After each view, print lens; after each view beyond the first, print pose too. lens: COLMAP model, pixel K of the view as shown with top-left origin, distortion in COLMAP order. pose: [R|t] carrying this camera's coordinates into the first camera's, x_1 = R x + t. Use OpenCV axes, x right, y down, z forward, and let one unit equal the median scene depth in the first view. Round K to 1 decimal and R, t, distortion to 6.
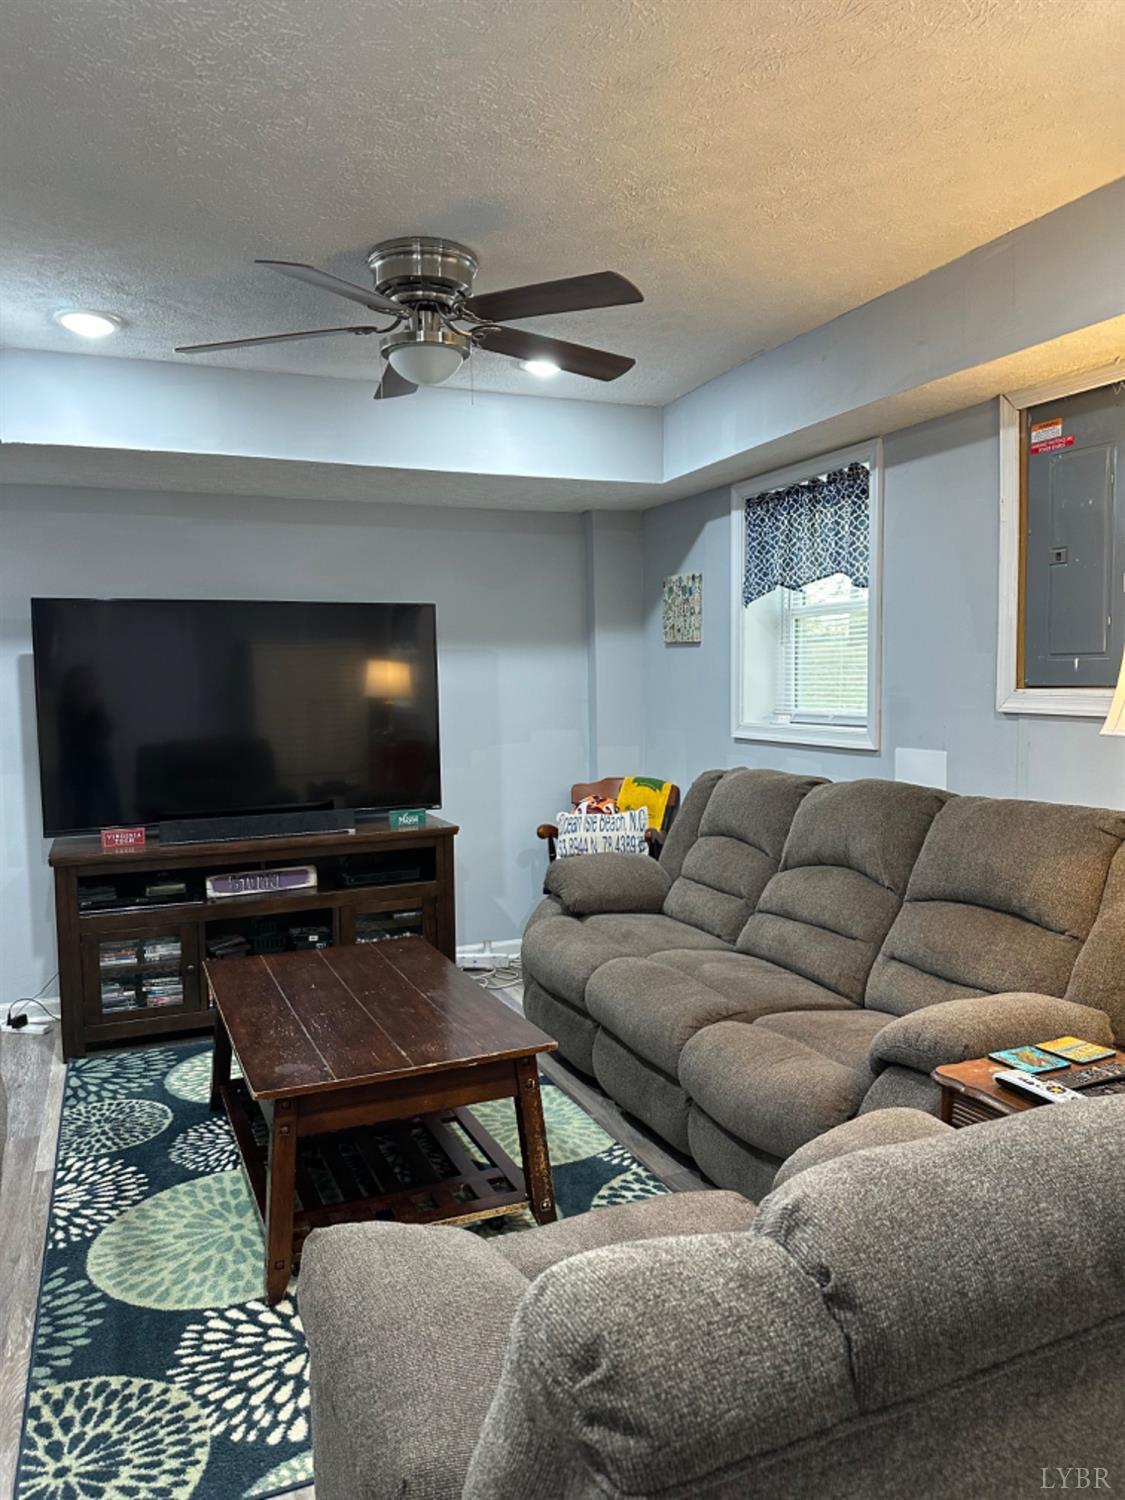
lens RADIAL K [[1055.5, 0, 562.5], [0, 1055.5, 750.0], [0, 0, 1]] dist [0.118724, -0.162576]
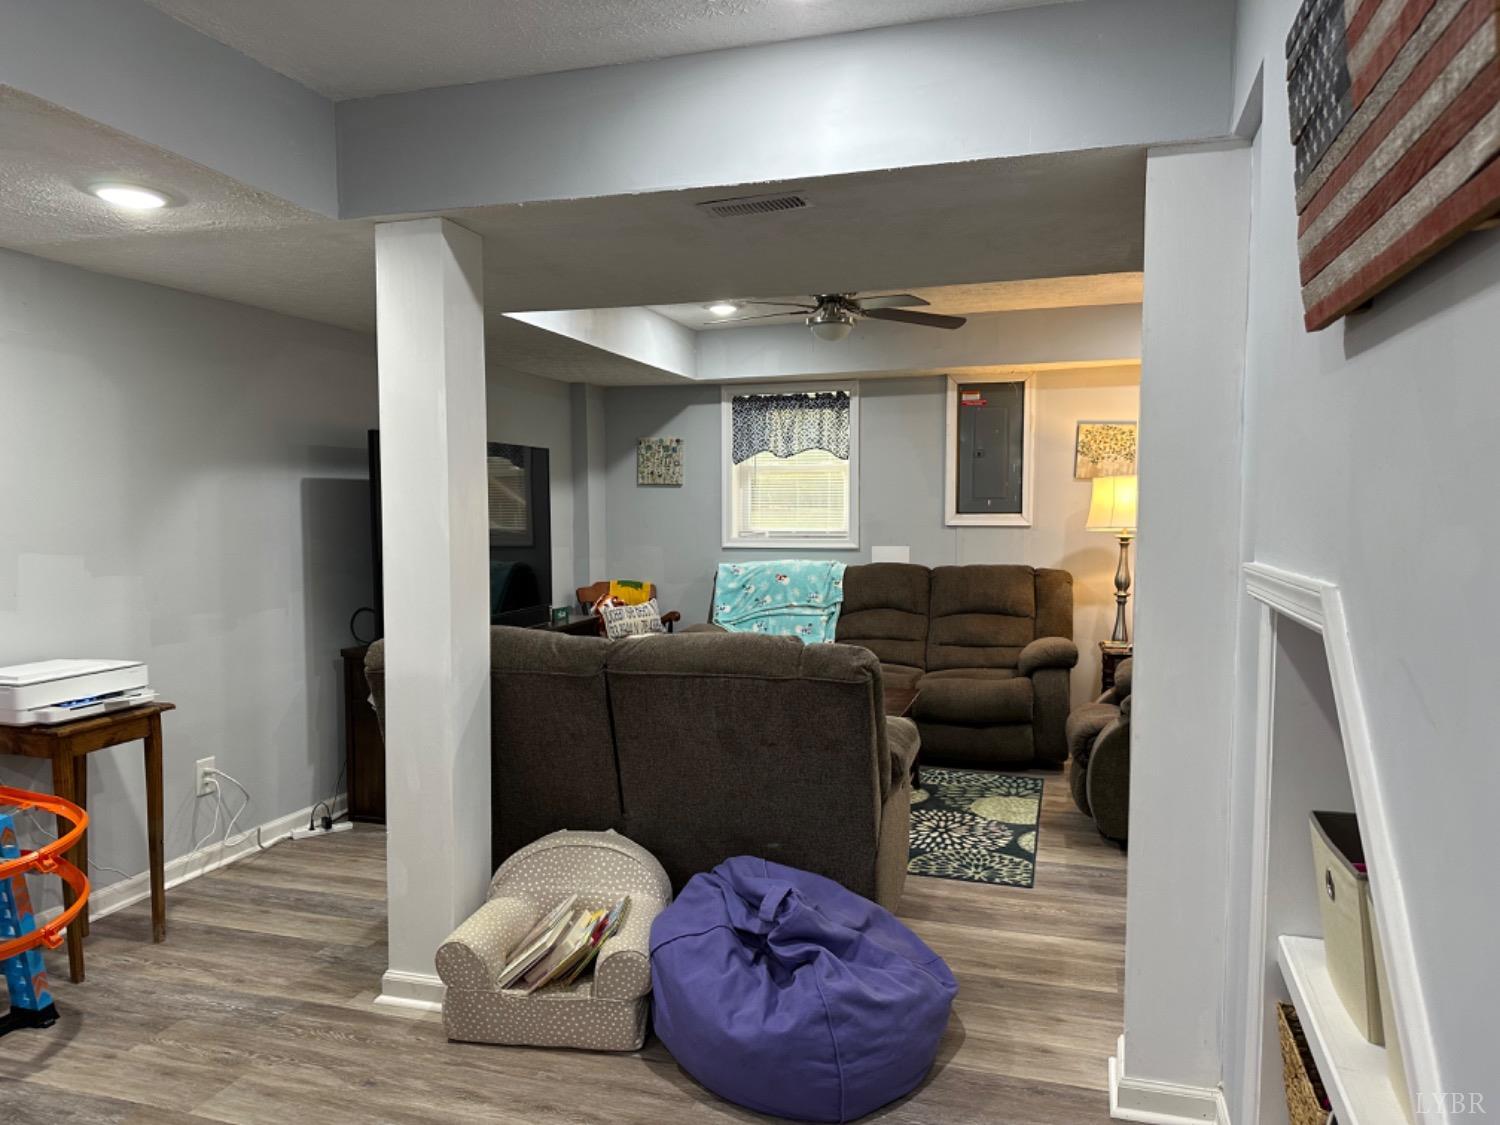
lens RADIAL K [[1055.5, 0, 750.0], [0, 1055.5, 562.5], [0, 0, 1]] dist [0.118724, -0.162576]
pose [[0.635980, -0.026711, 0.771243, -1.182541], [0.048126, 0.998828, -0.005093, 0.023782], [-0.770204, 0.040356, 0.636520, -0.012434]]
